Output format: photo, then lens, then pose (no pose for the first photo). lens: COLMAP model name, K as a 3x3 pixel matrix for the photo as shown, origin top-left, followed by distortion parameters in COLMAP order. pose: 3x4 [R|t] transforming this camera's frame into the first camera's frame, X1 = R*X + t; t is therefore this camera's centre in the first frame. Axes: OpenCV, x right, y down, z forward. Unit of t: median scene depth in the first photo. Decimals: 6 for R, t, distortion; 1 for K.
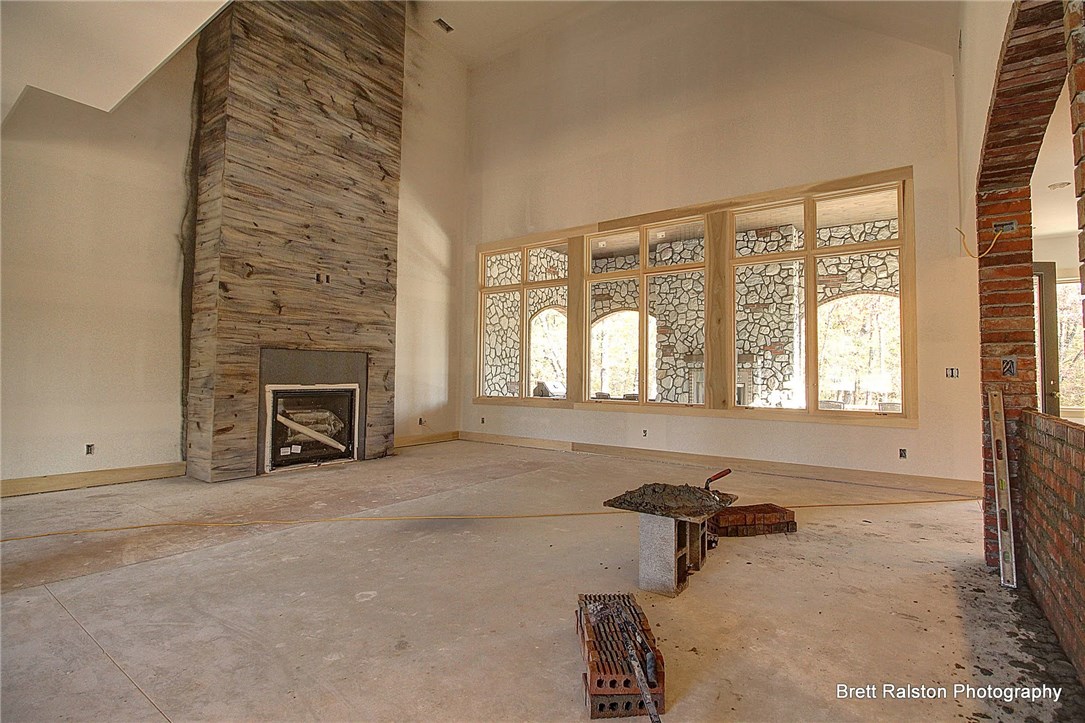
lens RADIAL K [[520.4, 0, 545.1], [0, 520.4, 353.2], [0, 0, 1]] dist [-0.001333, -0.012564]
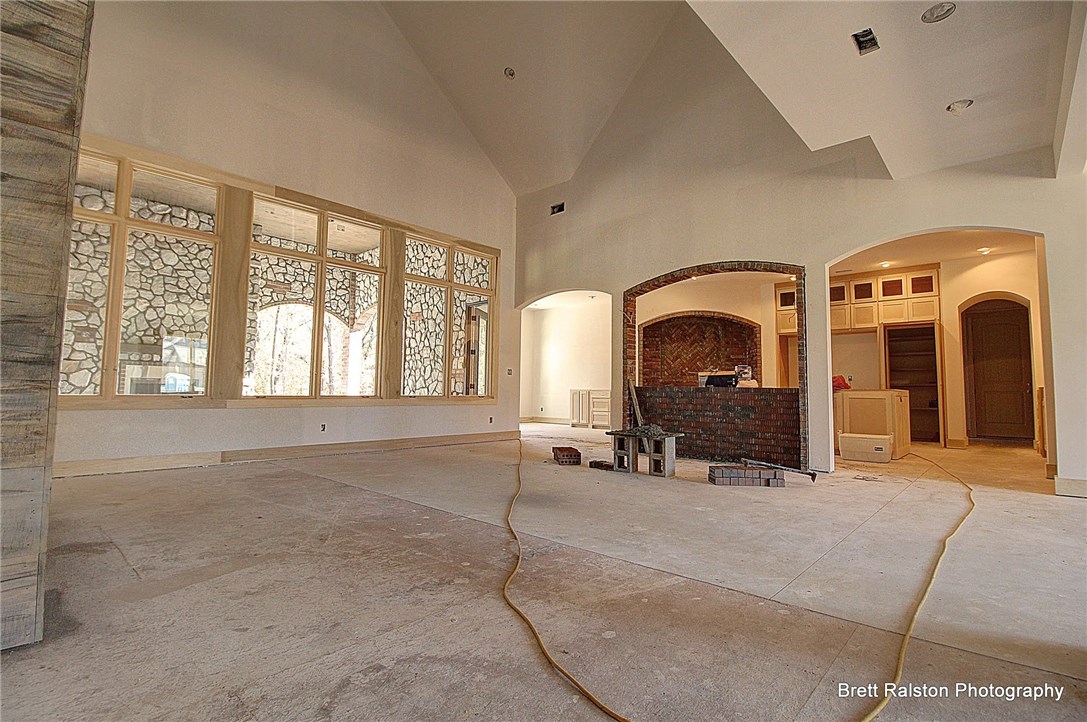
lens RADIAL K [[503.1, 0, 552.4], [0, 503.1, 358.8], [0, 0, 1]] dist [-0.002996, -0.007535]
pose [[0.118365, 0.052501, 0.991581, -0.691616], [-0.053902, 0.997469, -0.046379, 0.047939], [-0.991506, -0.047958, 0.120896, 0.476960]]
